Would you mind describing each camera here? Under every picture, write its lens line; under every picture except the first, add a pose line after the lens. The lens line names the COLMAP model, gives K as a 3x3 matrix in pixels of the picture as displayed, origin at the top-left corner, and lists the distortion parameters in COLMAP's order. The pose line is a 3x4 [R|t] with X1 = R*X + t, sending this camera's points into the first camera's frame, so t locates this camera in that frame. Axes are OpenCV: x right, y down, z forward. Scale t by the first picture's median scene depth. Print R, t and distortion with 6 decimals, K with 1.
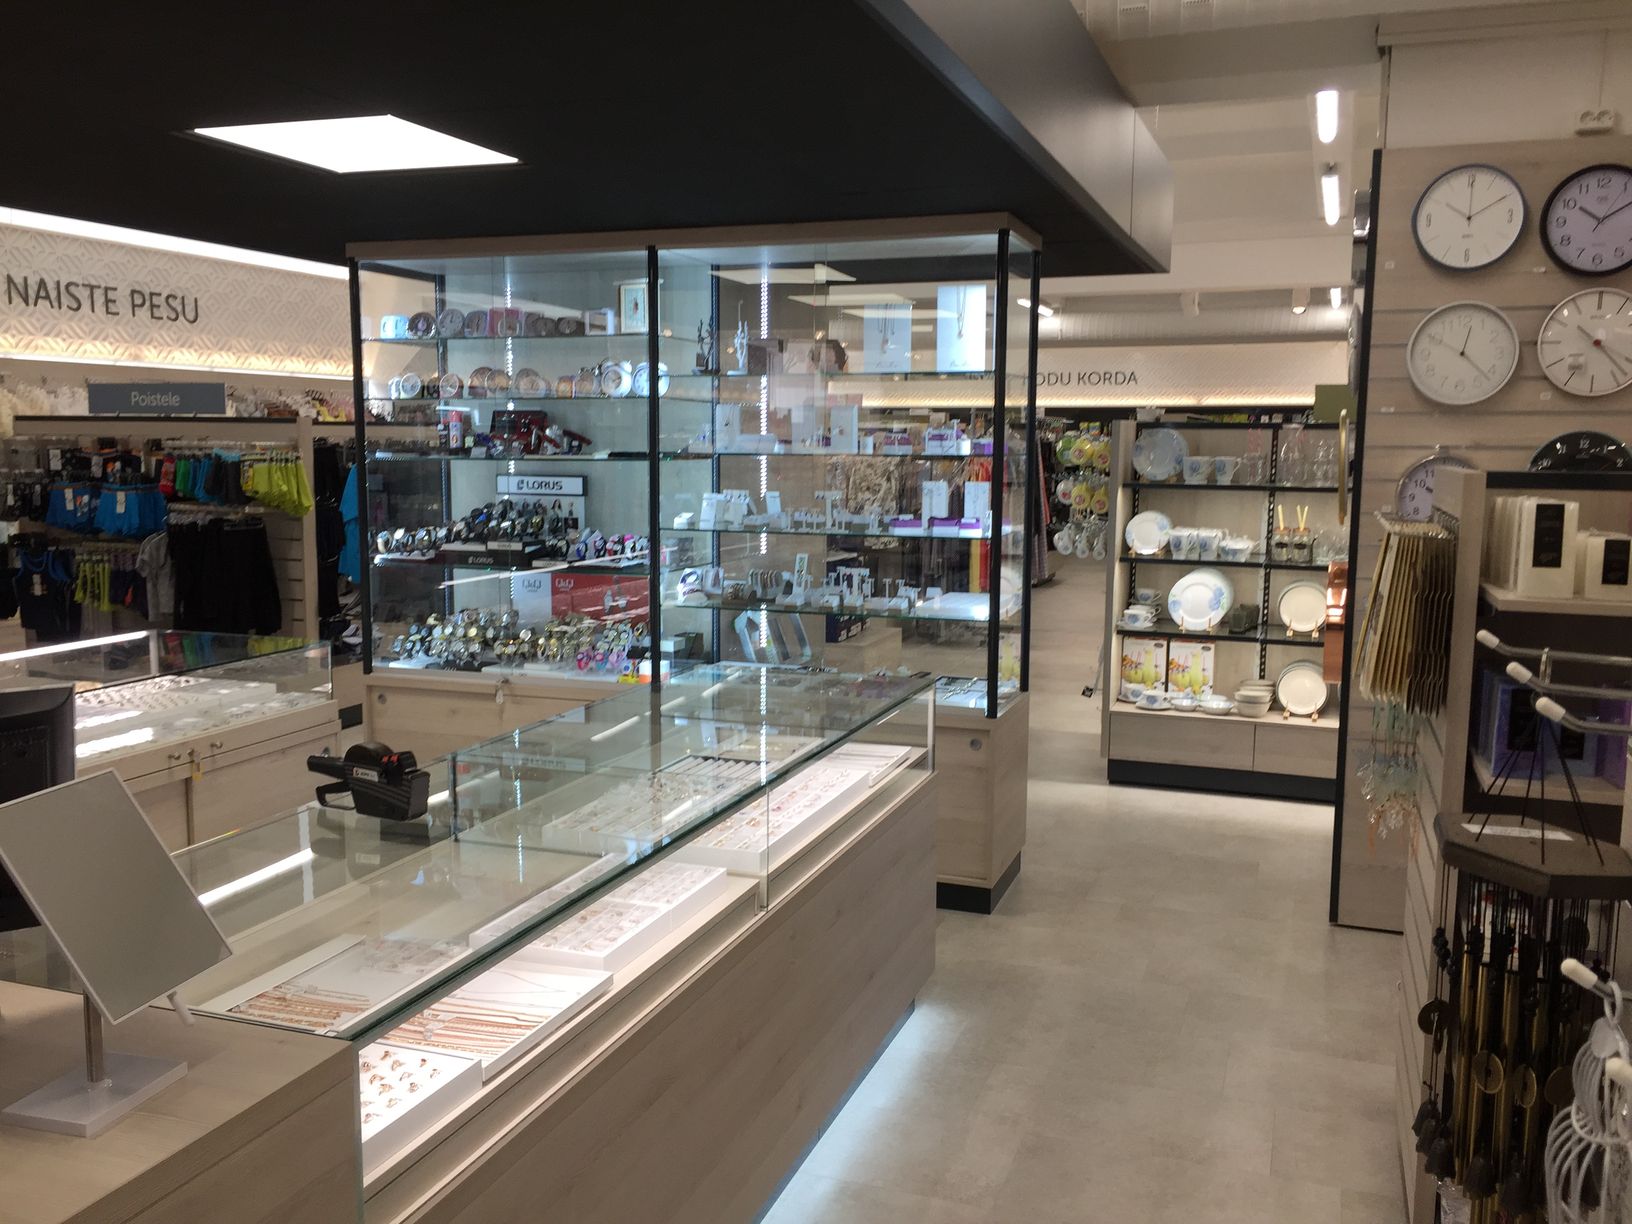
lens RADIAL K [[1416.7, 0, 816.0], [0, 1416.7, 612.0], [0, 0, 1]] dist [0.041537, -0.002540]
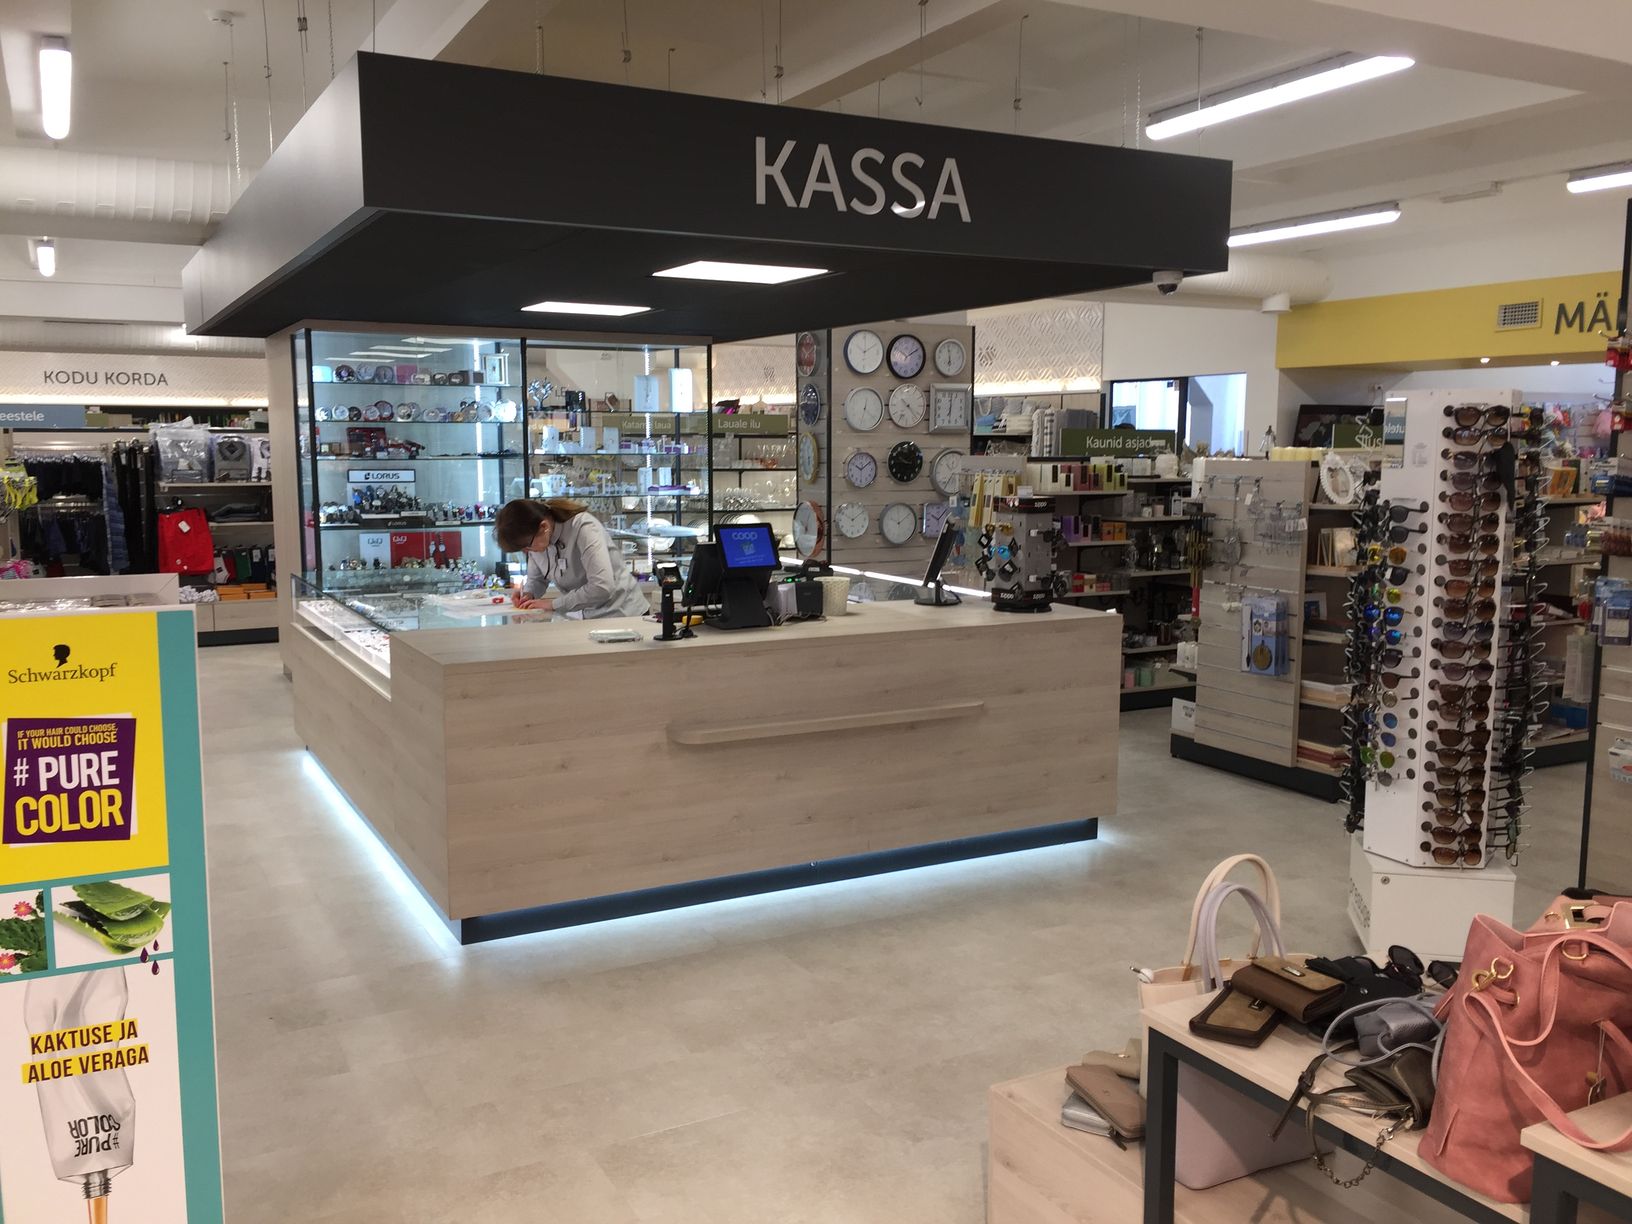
lens RADIAL K [[1416.7, 0, 816.0], [0, 1416.7, 612.0], [0, 0, 1]] dist [0.041537, -0.002540]
pose [[0.671219, -0.094806, 0.735172, -1.337747], [0.090947, 0.994827, 0.045255, 0.039266], [-0.735659, 0.036485, 0.676369, -0.502601]]
